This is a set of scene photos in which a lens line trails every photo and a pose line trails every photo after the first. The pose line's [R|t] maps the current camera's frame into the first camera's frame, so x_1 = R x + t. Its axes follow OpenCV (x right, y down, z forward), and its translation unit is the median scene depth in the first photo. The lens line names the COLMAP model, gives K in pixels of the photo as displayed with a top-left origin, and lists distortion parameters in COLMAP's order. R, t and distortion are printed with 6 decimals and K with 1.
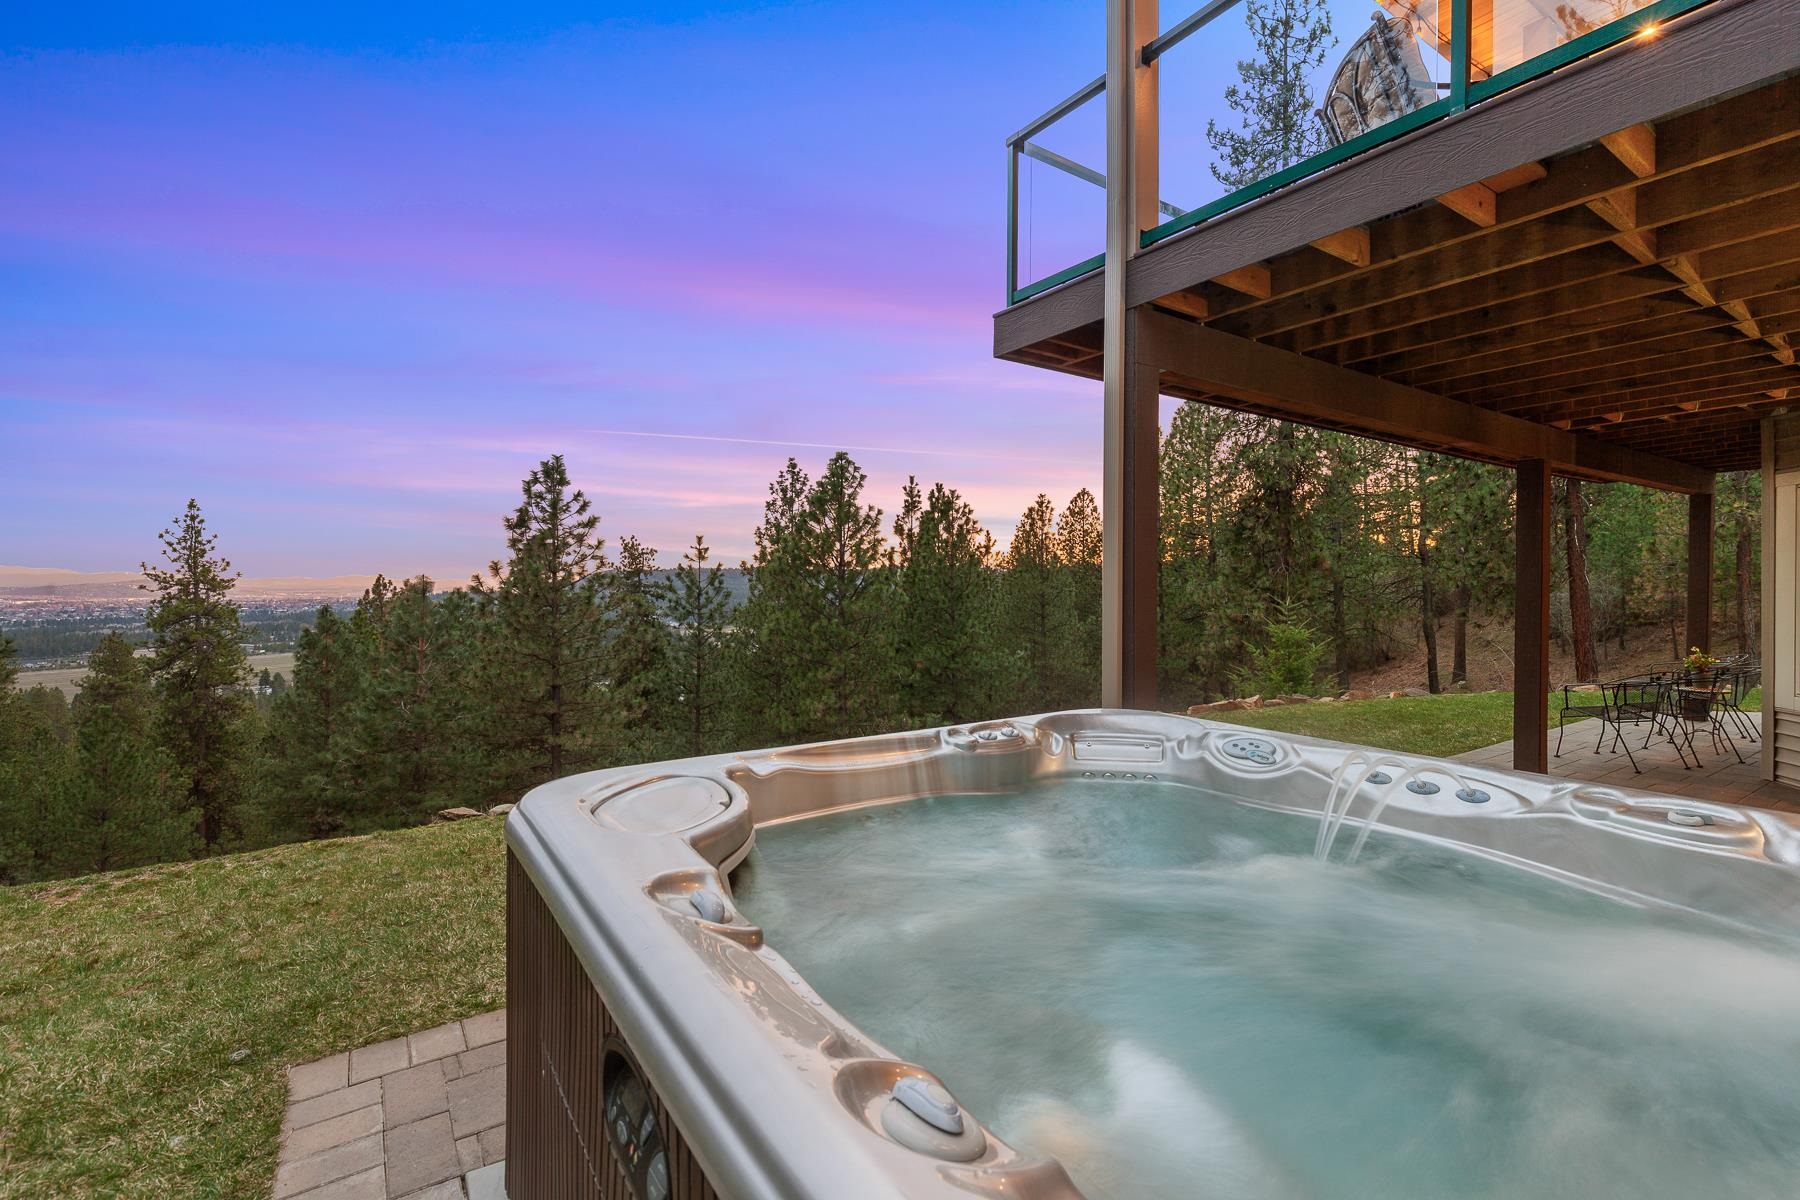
lens RADIAL K [[822.0, 0, 900.6], [0, 822.0, 589.8], [0, 0, 1]] dist [0.006977, -0.002620]
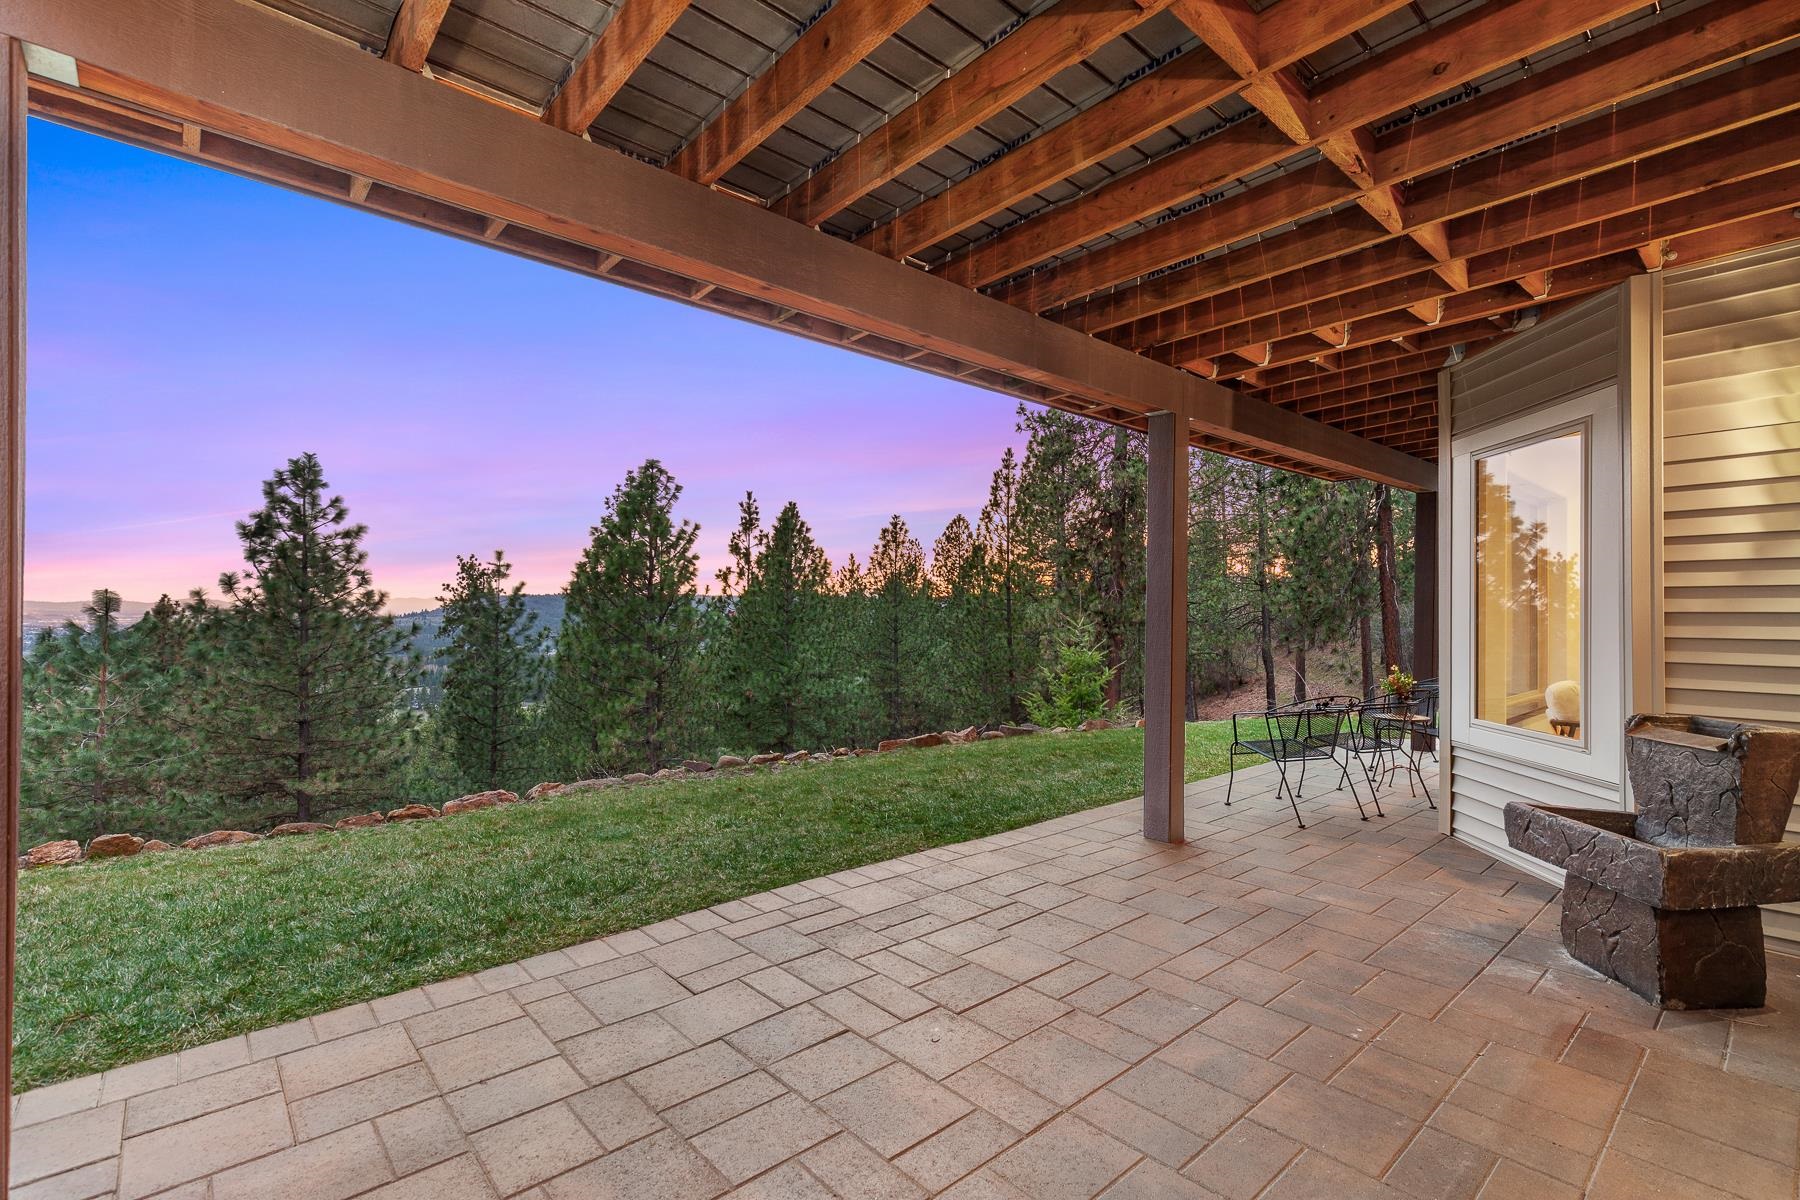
lens RADIAL K [[822.0, 0, 910.2], [0, 822.0, 626.2], [0, 0, 1]] dist [0.006977, -0.002620]
pose [[0.991552, 0.002973, 0.129674, 0.092418], [-0.004316, 0.999940, 0.010077, 0.005843], [-0.129636, -0.010552, 0.991505, 0.060966]]
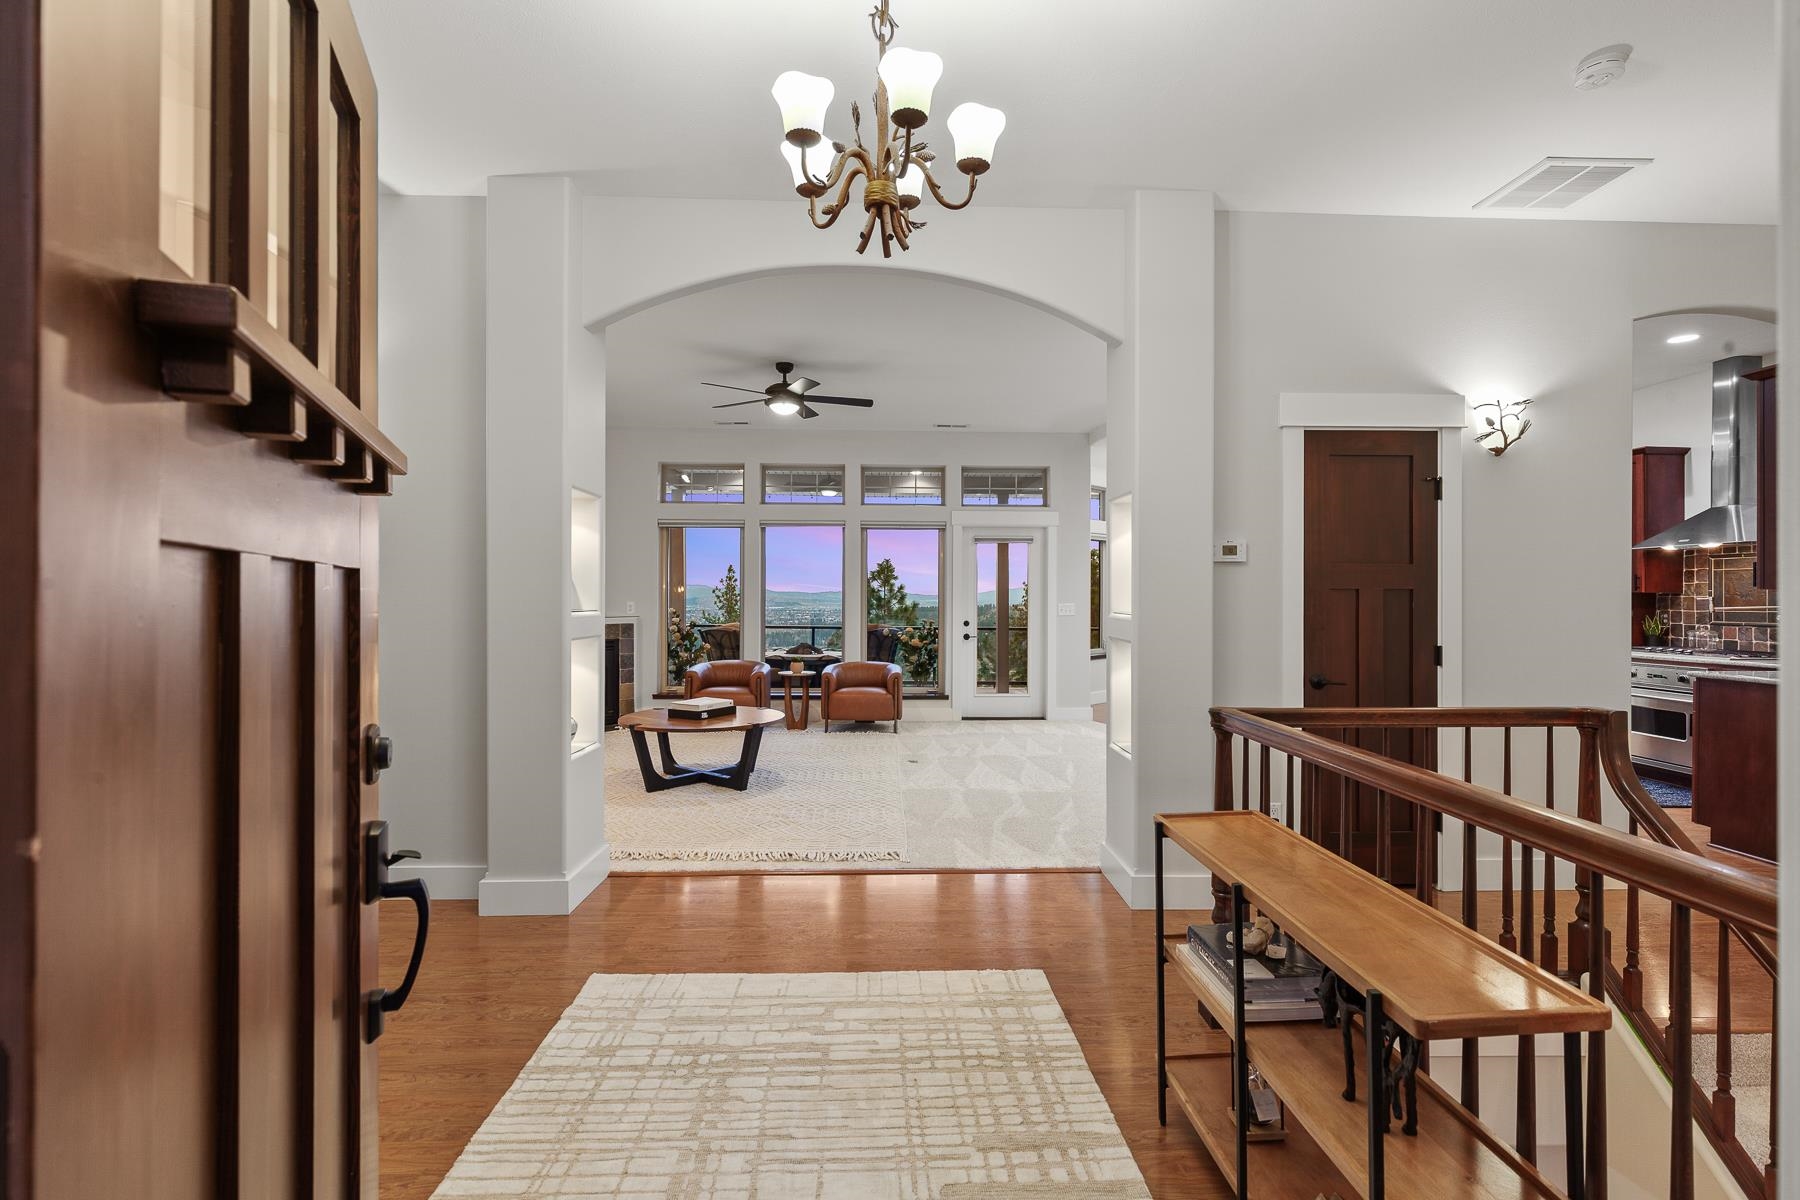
lens RADIAL K [[868.4, 0, 911.2], [0, 868.4, 593.6], [0, 0, 1]] dist [0.004231, 0.000150]
pose [[0.841531, 0.001727, -0.540207, 0.360832], [-0.003720, 0.999990, -0.002599, -0.100712], [0.540197, 0.004197, 0.841528, -0.150070]]
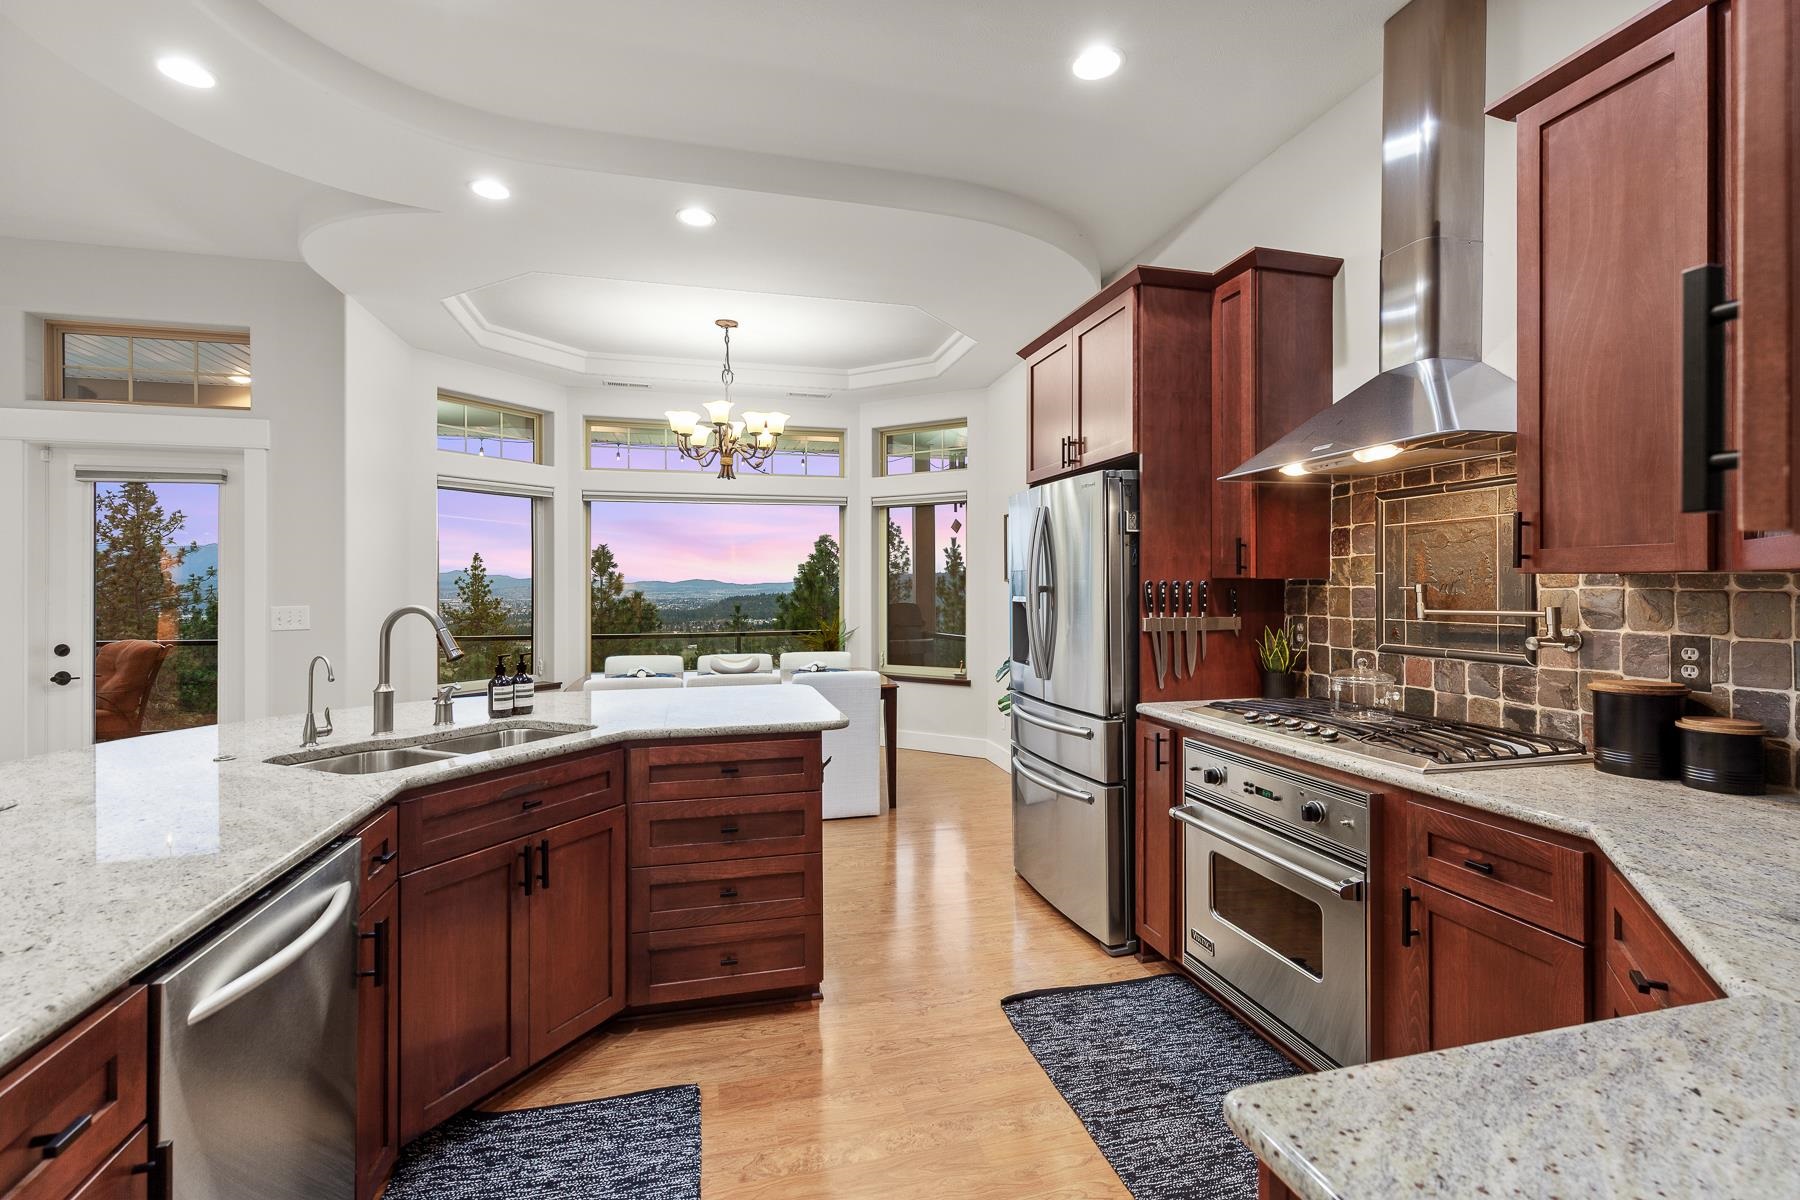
lens RADIAL K [[822.0, 0, 920.1], [0, 822.0, 596.8], [0, 0, 1]] dist [0.006977, -0.002620]
pose [[0.941646, 0.002470, -0.336597, 0.394961], [0.002761, 0.999883, 0.015060, -0.101649], [0.336594, -0.015110, 0.941528, 0.043347]]
